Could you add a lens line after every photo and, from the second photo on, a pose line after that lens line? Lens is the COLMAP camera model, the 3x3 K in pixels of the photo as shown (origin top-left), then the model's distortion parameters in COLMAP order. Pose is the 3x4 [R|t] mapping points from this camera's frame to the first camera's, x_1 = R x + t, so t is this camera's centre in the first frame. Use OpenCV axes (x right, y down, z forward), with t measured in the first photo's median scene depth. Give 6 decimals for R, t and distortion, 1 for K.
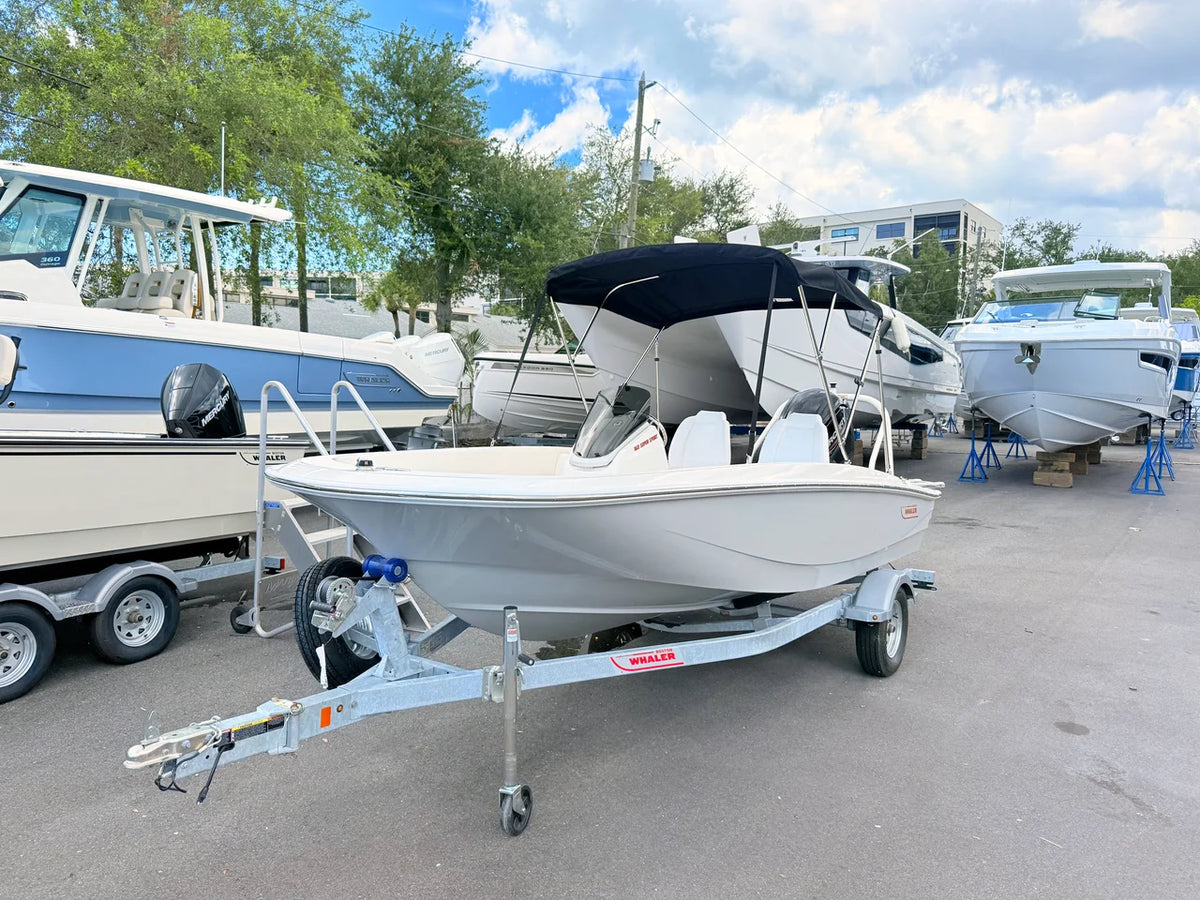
lens RADIAL K [[845.9, 0, 601.9], [0, 845.9, 452.4], [0, 0, 1]] dist [0.035950, -0.051832]
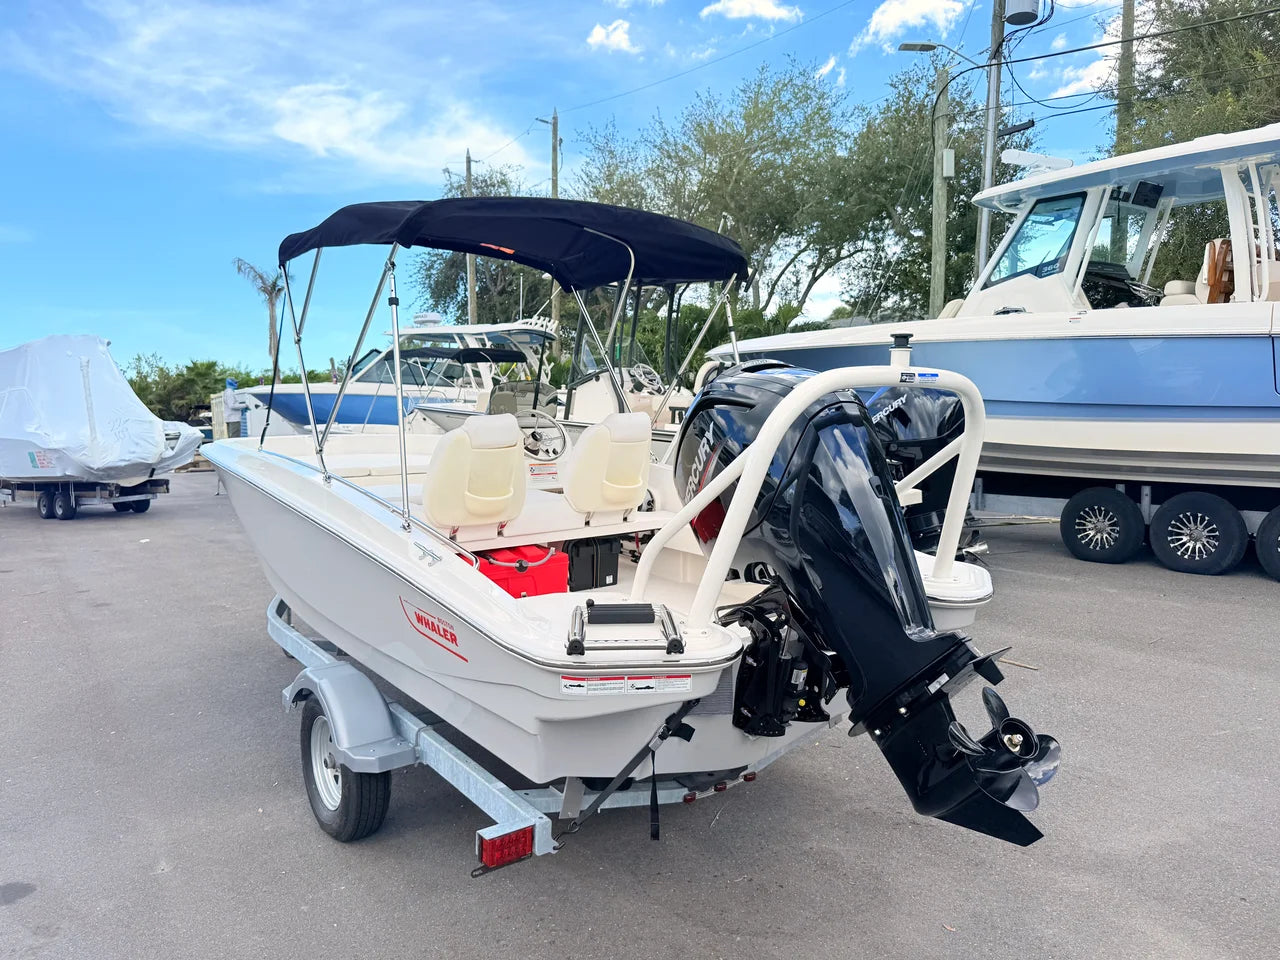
lens RADIAL K [[902.3, 0, 639.4], [0, 902.3, 489.9], [0, 0, 1]] dist [0.035950, -0.051832]
pose [[-0.309815, 0.078725, -0.947532, 0.534458], [-0.062837, 0.992692, 0.103022, -0.041914], [0.948718, 0.091458, -0.302604, 0.848248]]
